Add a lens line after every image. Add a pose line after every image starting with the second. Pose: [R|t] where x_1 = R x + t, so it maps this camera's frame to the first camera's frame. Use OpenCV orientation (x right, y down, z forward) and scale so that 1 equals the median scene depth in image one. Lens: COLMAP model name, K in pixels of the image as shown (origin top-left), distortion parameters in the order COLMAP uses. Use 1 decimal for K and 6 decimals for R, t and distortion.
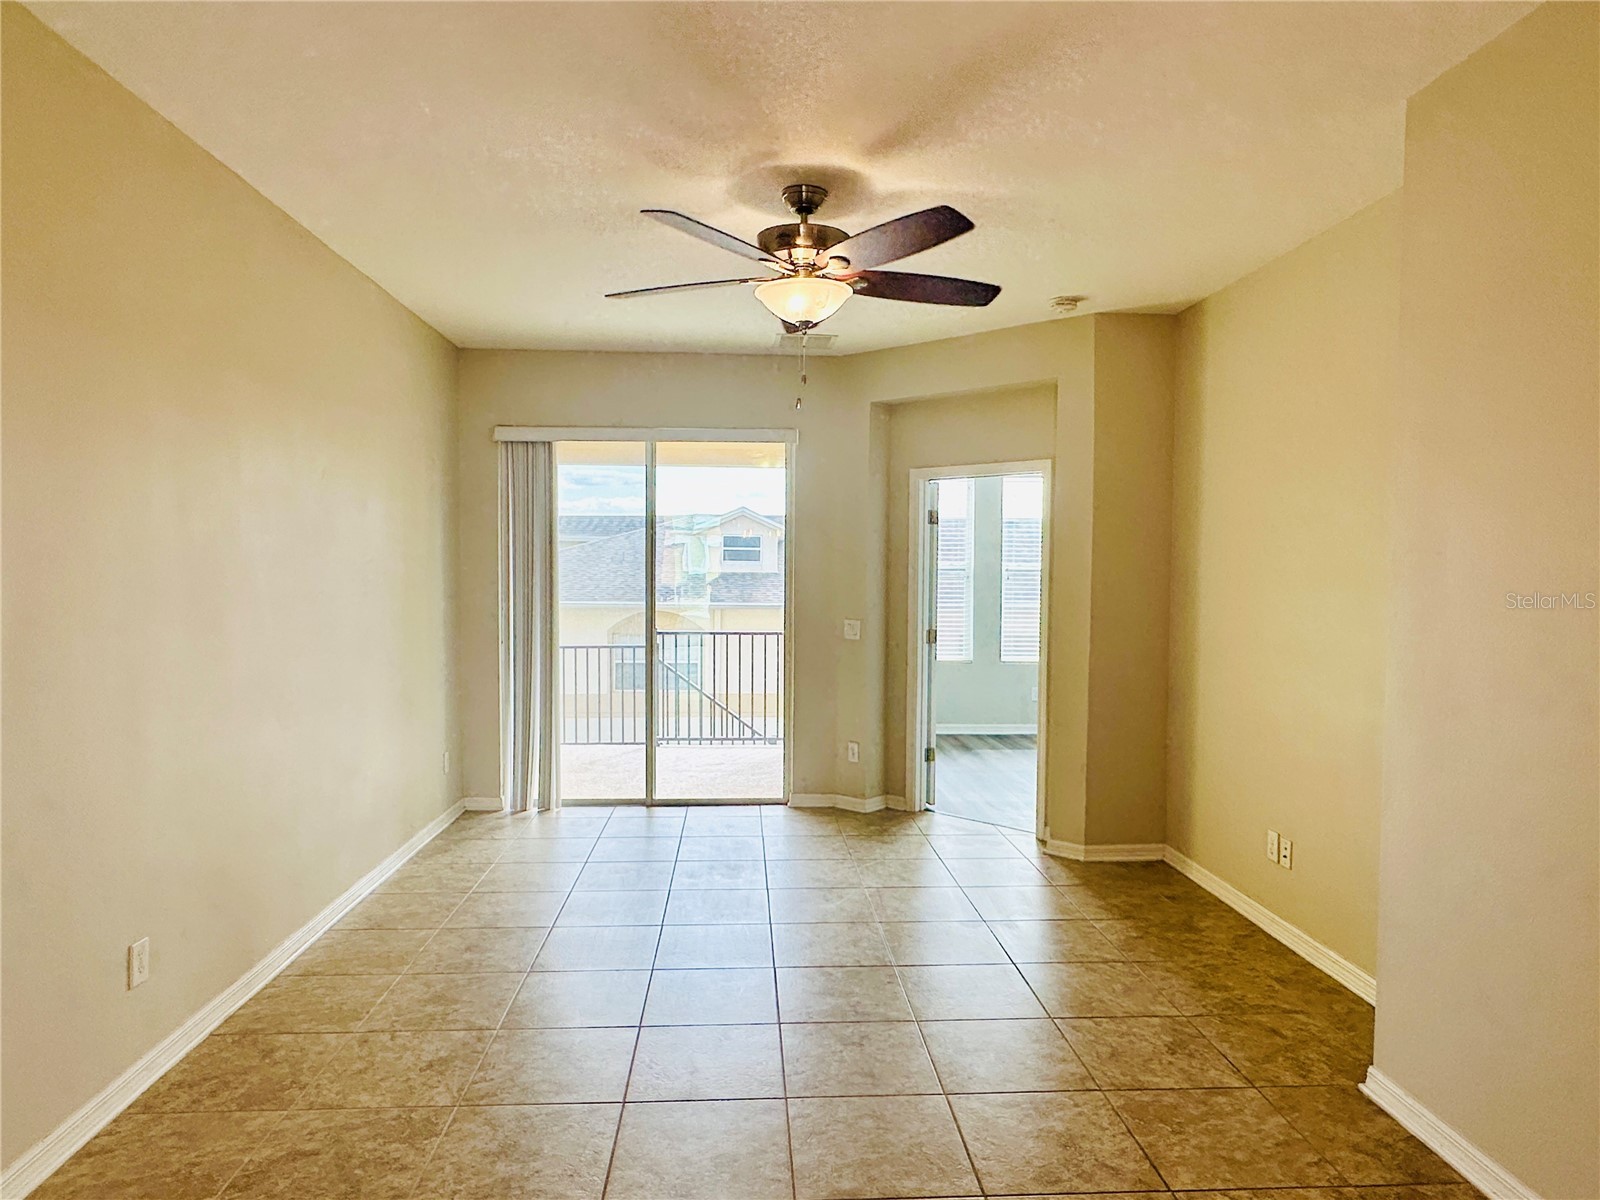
lens RADIAL K [[983.3, 0, 799.3], [0, 983.3, 612.9], [0, 0, 1]] dist [-0.007938, -0.000195]
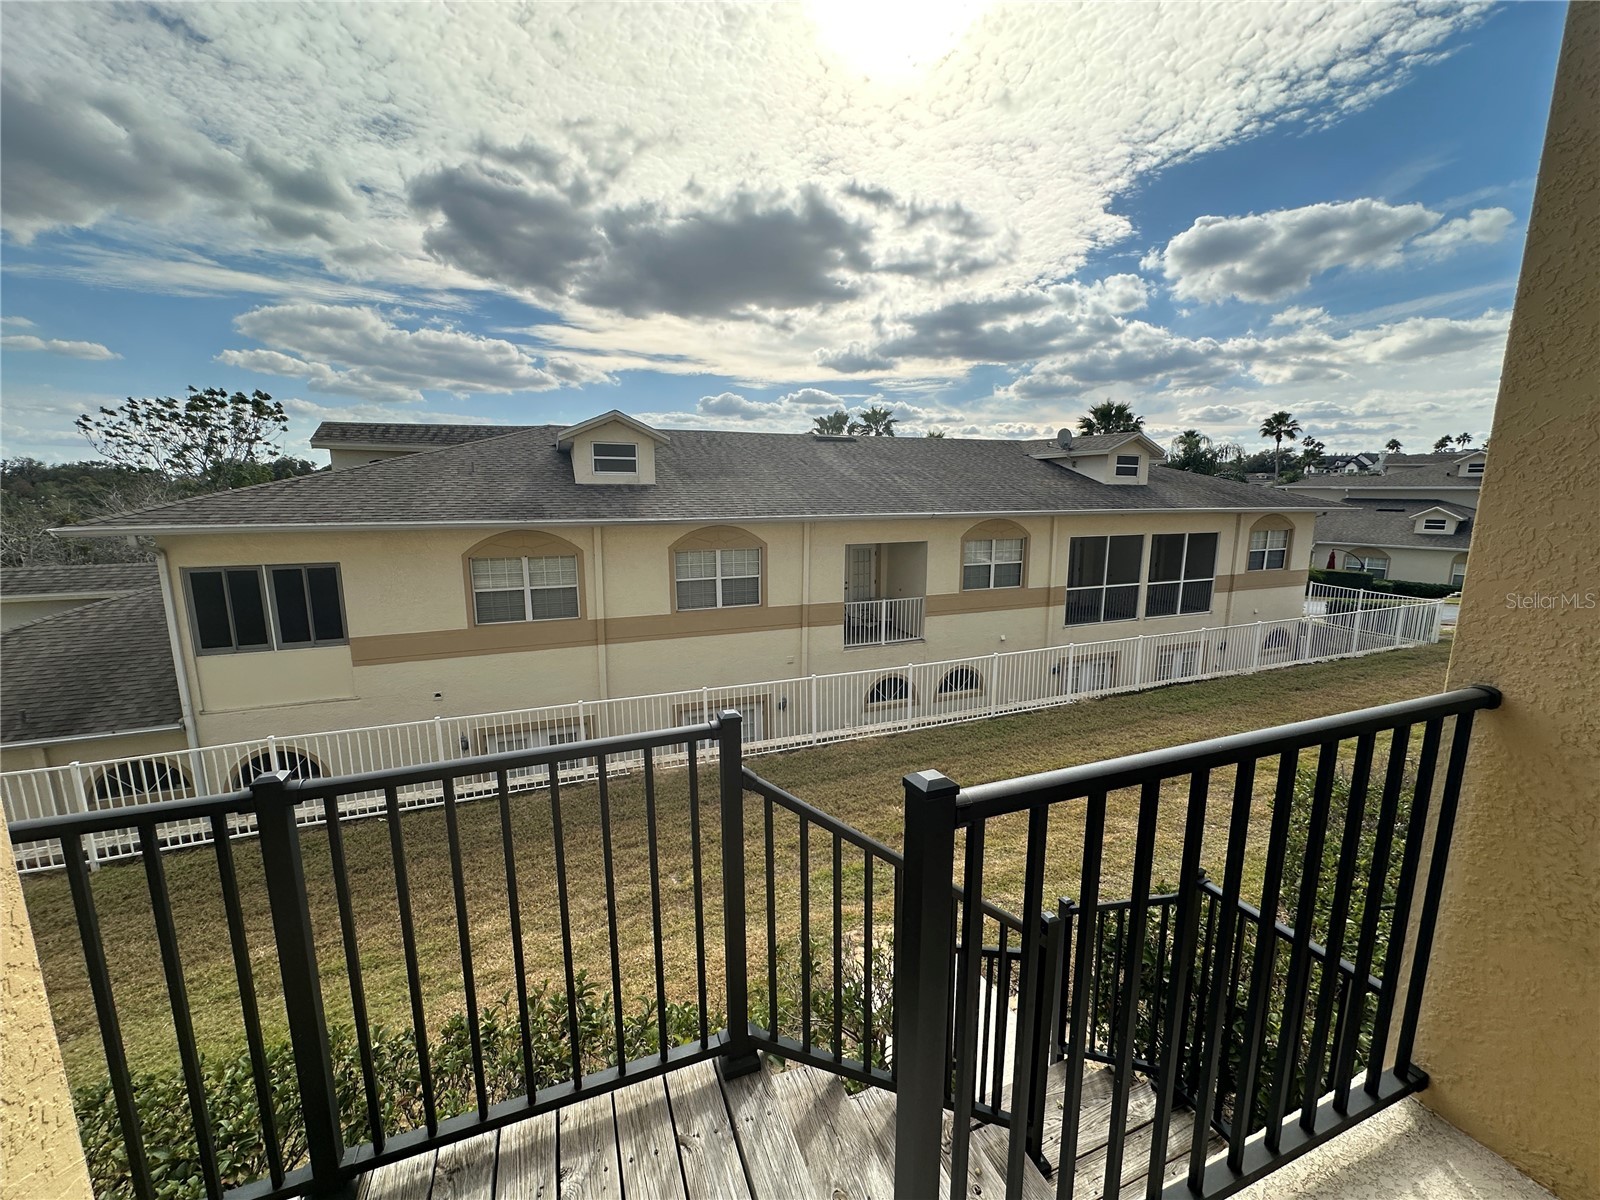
lens RADIAL K [[638.9, 0, 797.9], [0, 638.9, 598.7], [0, 0, 1]] dist [-0.000828, 0.000139]
pose [[0.953784, -0.060976, 0.294241, -0.078847], [0.022243, 0.990835, 0.133231, -0.010724], [-0.299668, -0.120529, 0.946399, 0.368240]]
